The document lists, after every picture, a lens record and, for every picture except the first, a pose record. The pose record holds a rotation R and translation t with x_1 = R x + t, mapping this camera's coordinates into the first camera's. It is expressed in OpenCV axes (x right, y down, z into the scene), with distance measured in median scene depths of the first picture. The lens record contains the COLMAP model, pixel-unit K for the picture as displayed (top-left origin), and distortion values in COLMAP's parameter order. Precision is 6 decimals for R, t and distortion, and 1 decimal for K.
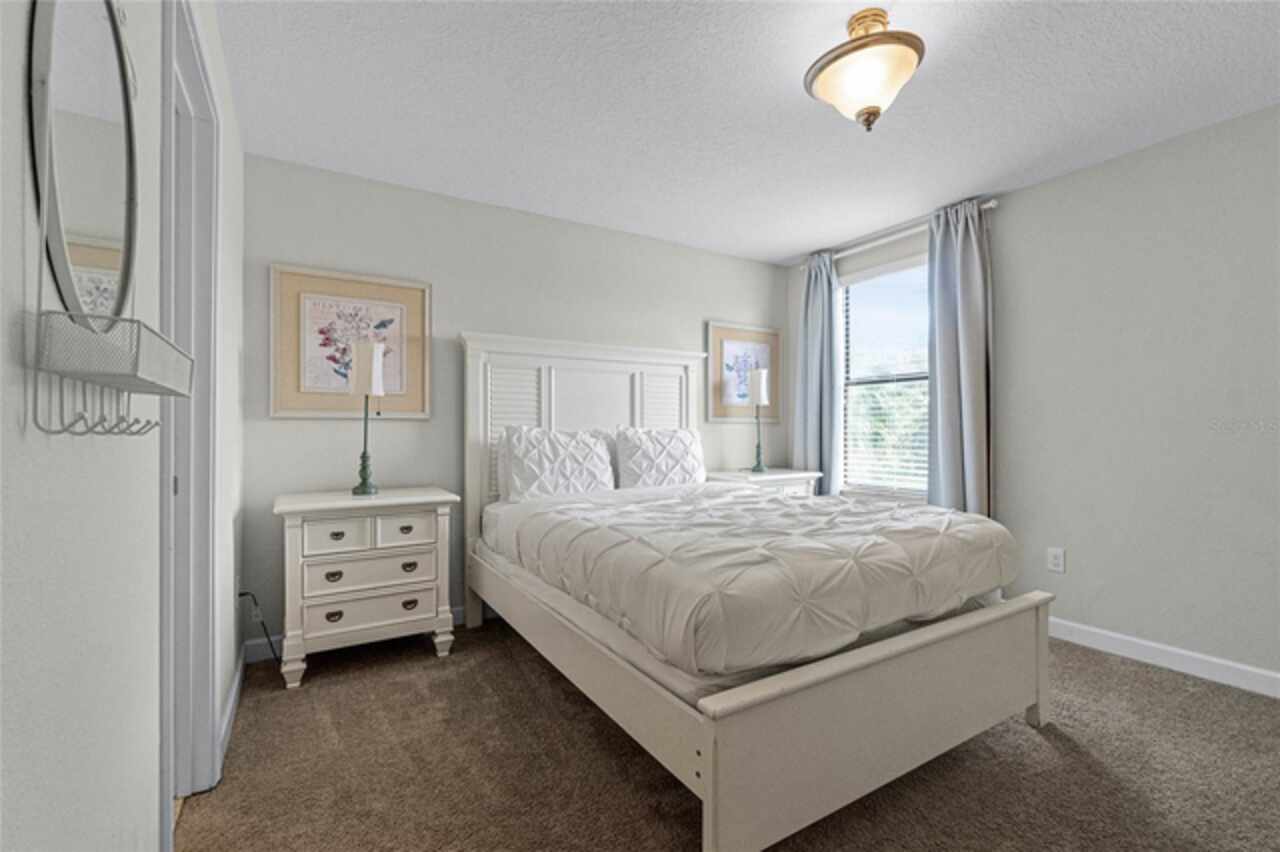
lens RADIAL K [[552.8, 0, 640.0], [0, 552.8, 426.0], [0, 0, 1]] dist [0.001629, 0.000174]
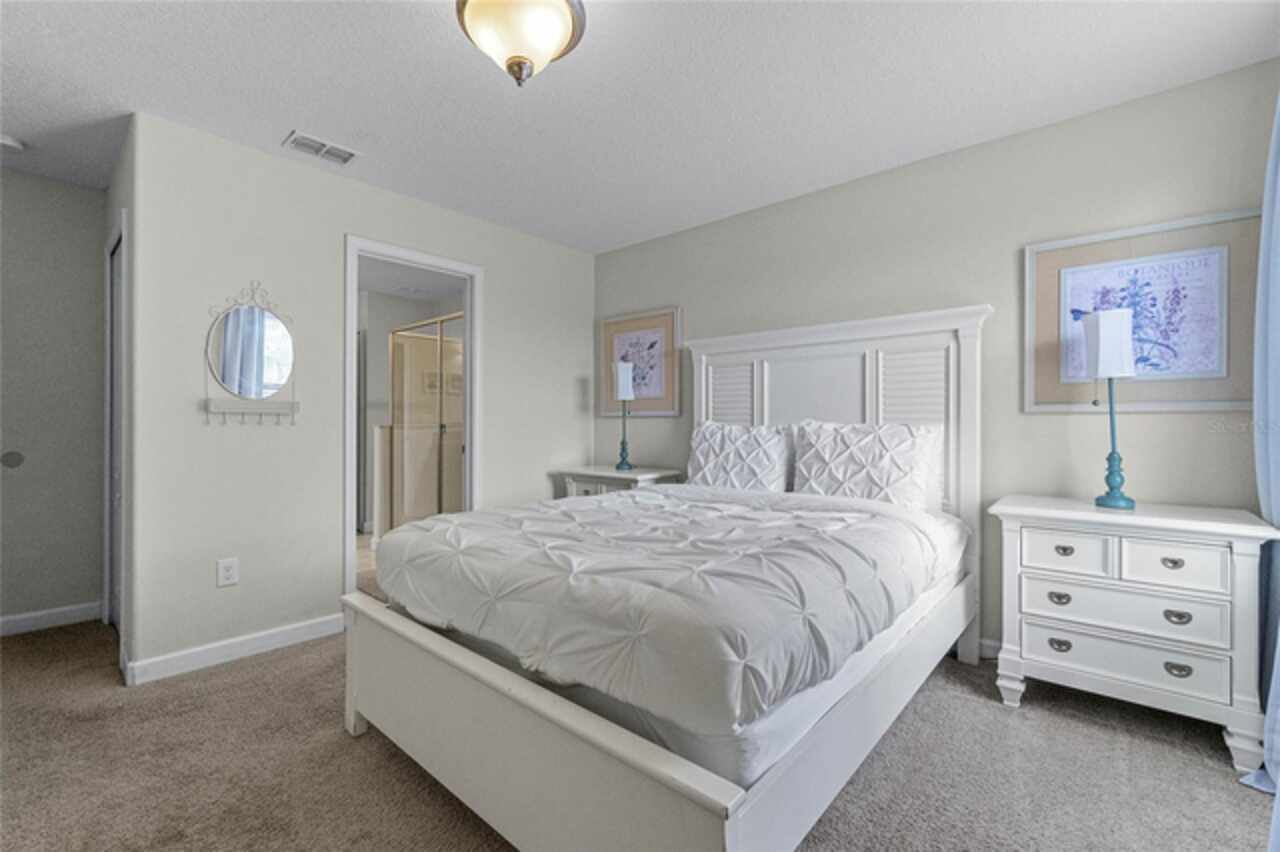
lens RADIAL K [[552.8, 0, 640.0], [0, 552.8, 426.0], [0, 0, 1]] dist [0.001629, 0.000174]
pose [[0.289337, 0.005865, -0.957209, 0.770411], [0.004544, 0.999962, 0.007501, 0.001301], [0.957216, -0.006520, 0.289300, 0.547432]]
